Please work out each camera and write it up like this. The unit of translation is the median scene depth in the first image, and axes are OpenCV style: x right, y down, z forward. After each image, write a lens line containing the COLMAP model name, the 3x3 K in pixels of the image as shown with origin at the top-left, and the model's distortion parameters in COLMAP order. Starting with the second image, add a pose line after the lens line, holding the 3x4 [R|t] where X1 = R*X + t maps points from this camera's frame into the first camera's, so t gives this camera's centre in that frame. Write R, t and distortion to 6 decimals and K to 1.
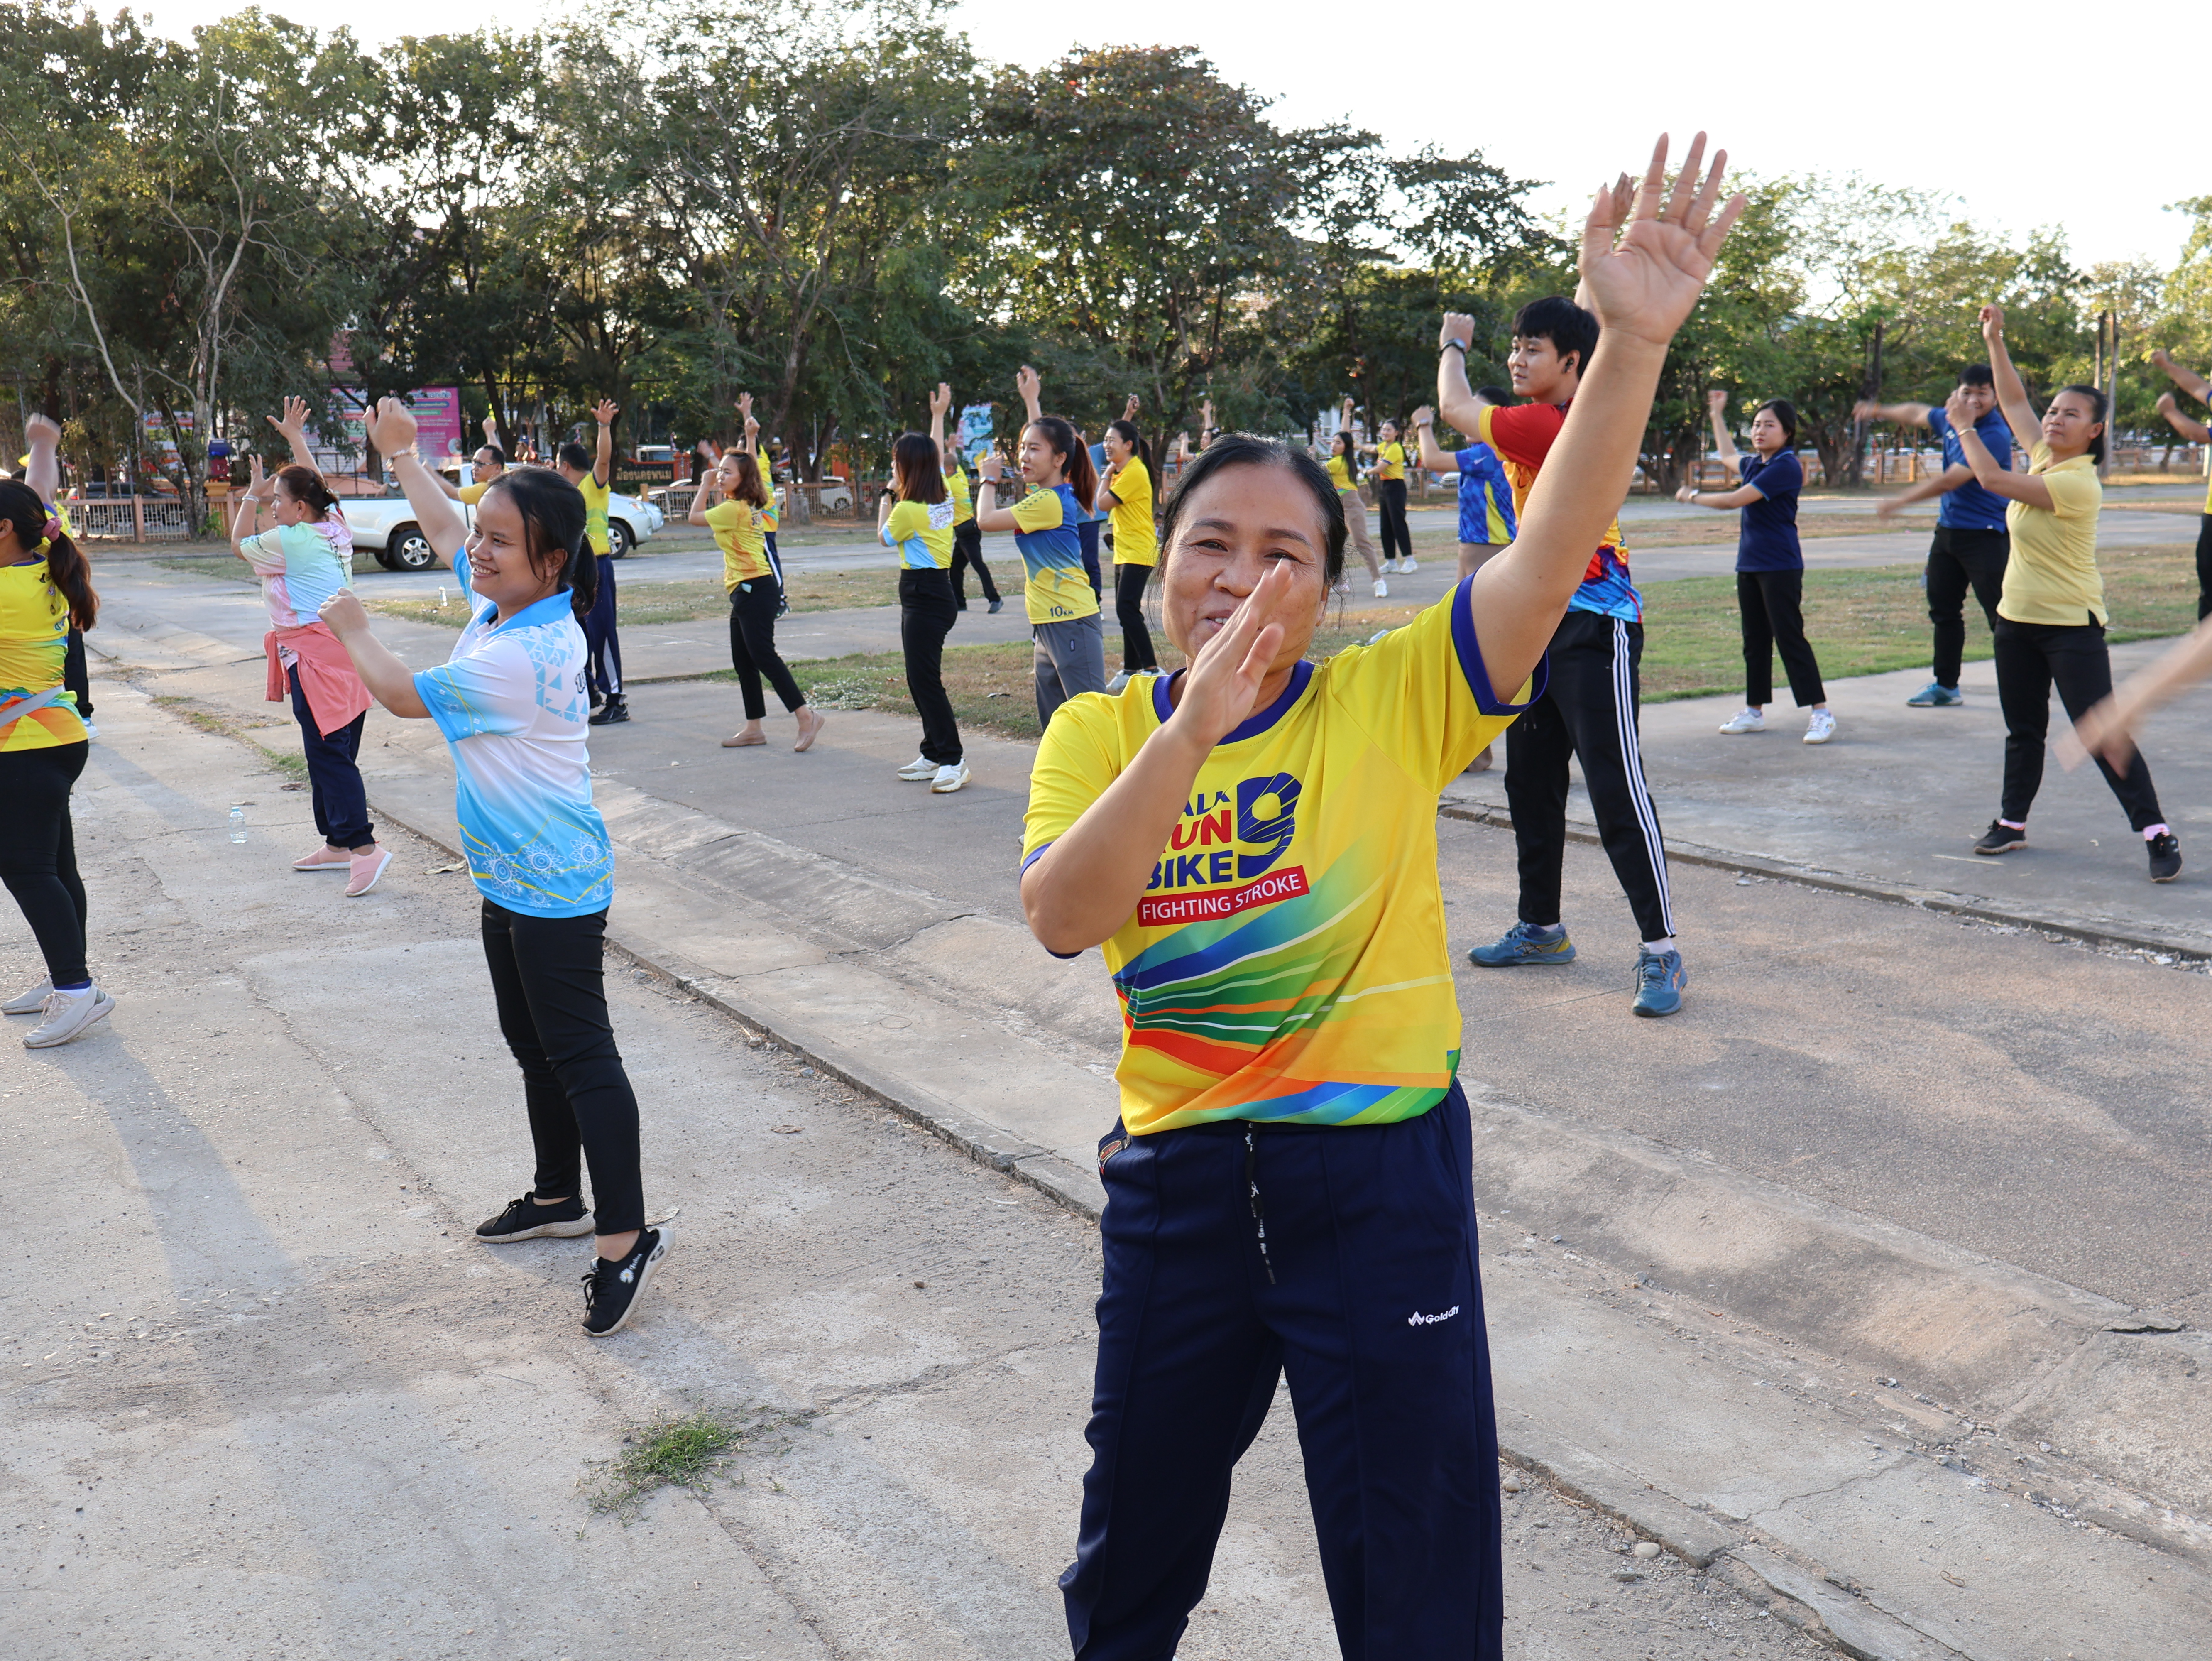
lens RADIAL K [[2089.2, 0, 1104.5], [0, 2089.2, 800.2], [0, 0, 1]] dist [-0.002899, 0.000000]
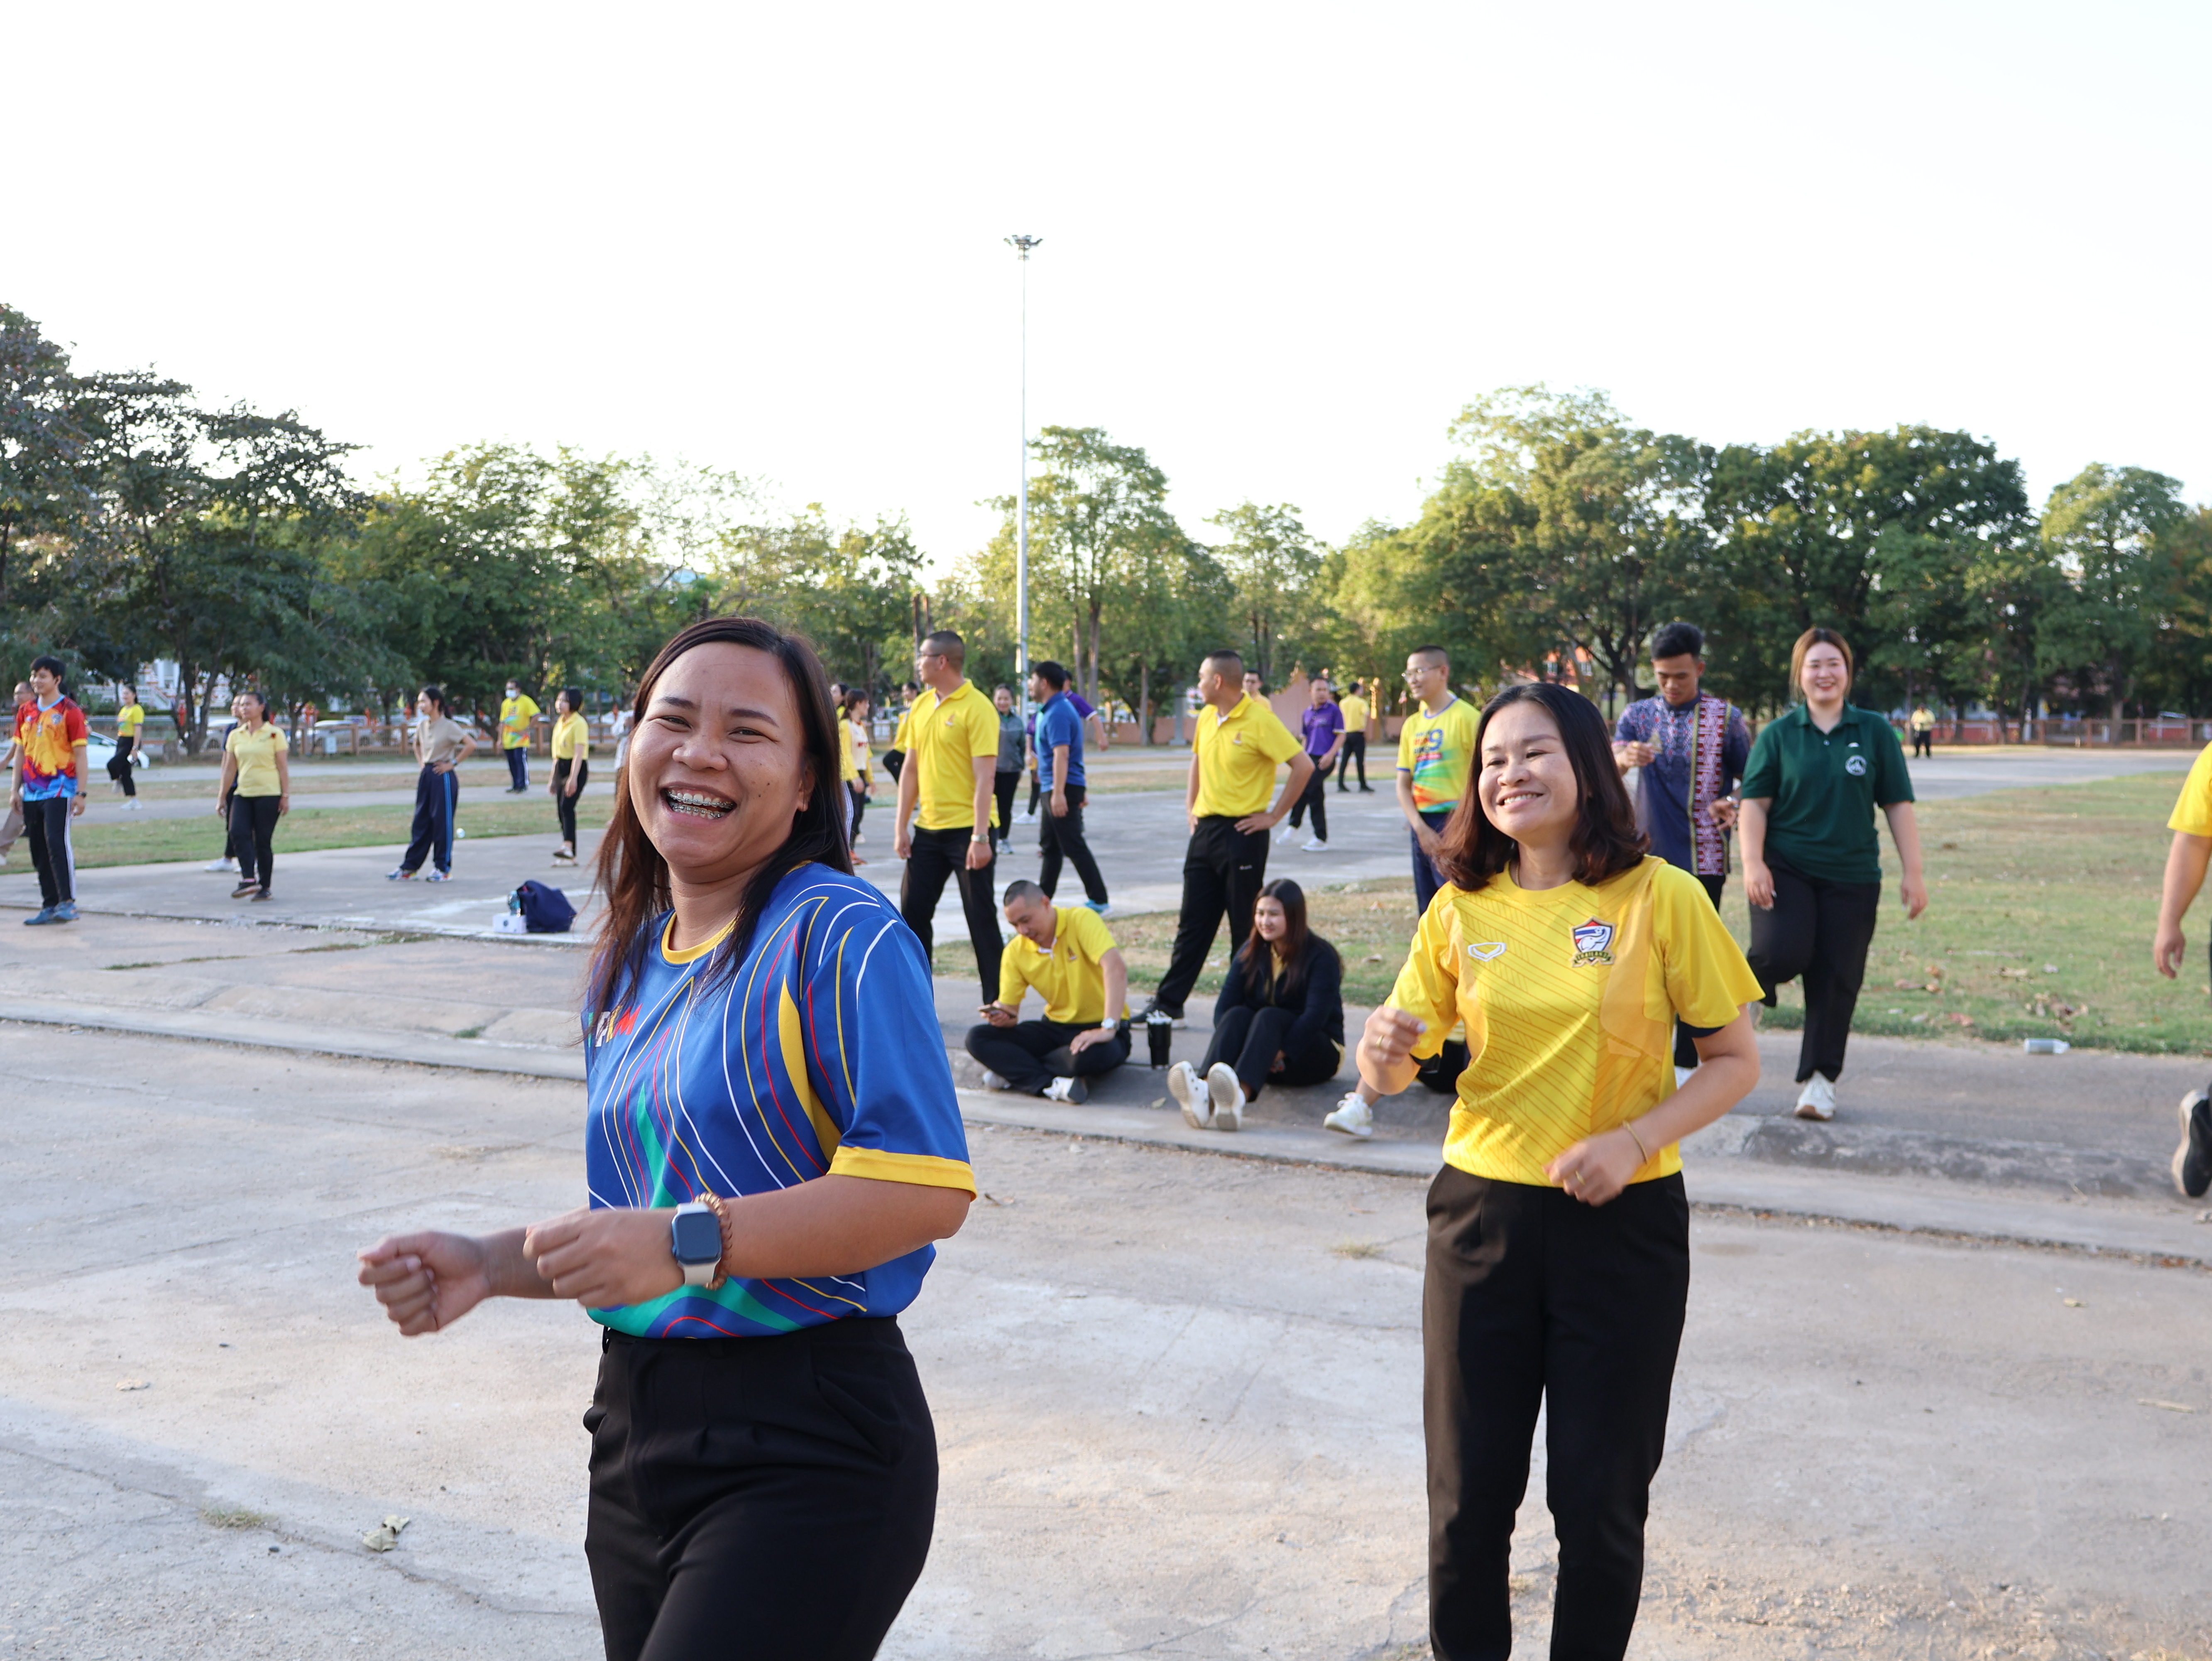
lens RADIAL K [[2397.2, 0, 1103.9], [0, 2397.2, 825.8], [0, 0, 1]] dist [0.007874, 0.000000]
pose [[0.895284, 0.000709, 0.445495, 0.015299], [0.051773, 0.993057, -0.105627, 0.024524], [-0.442477, 0.117631, 0.889032, -0.155543]]
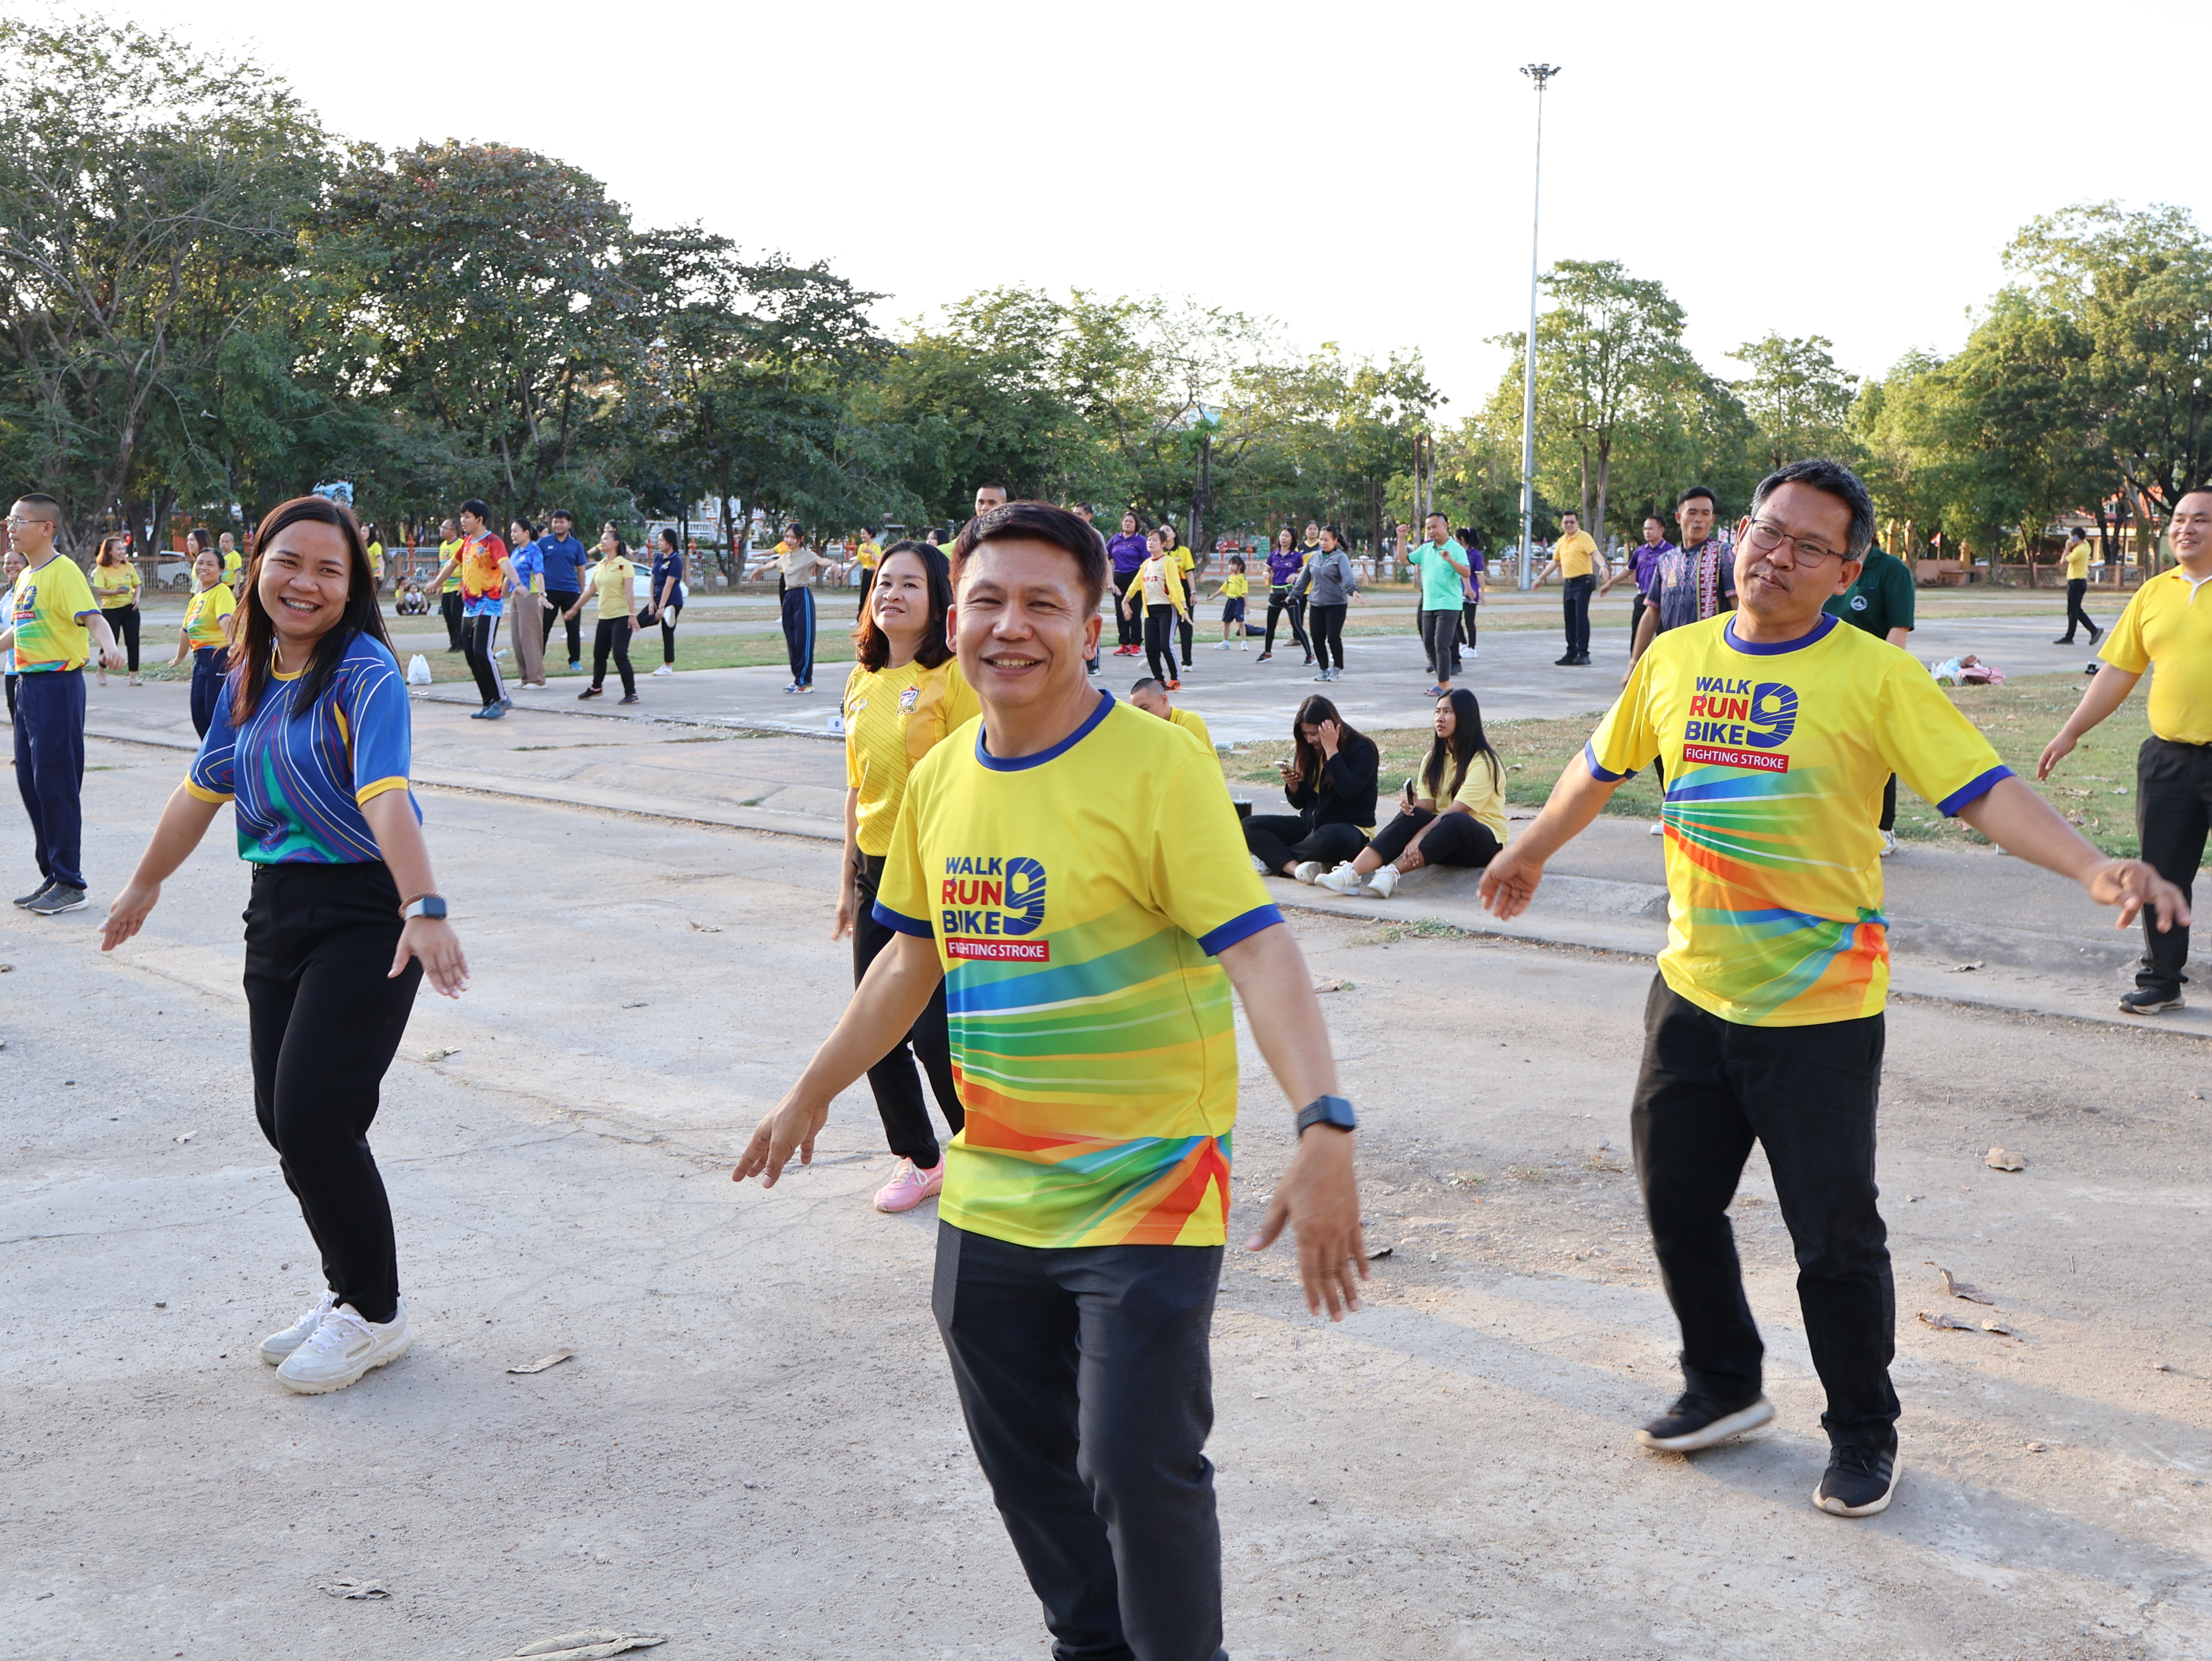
lens RADIAL K [[2397.2, 0, 1102.0], [0, 2397.2, 832.2], [0, 0, 1]] dist [0.007874, 0.000000]
pose [[0.971785, 0.001450, 0.235864, 0.028938], [0.009049, 0.999016, -0.043427, 0.030261], [-0.235695, 0.044336, 0.970815, -0.192517]]
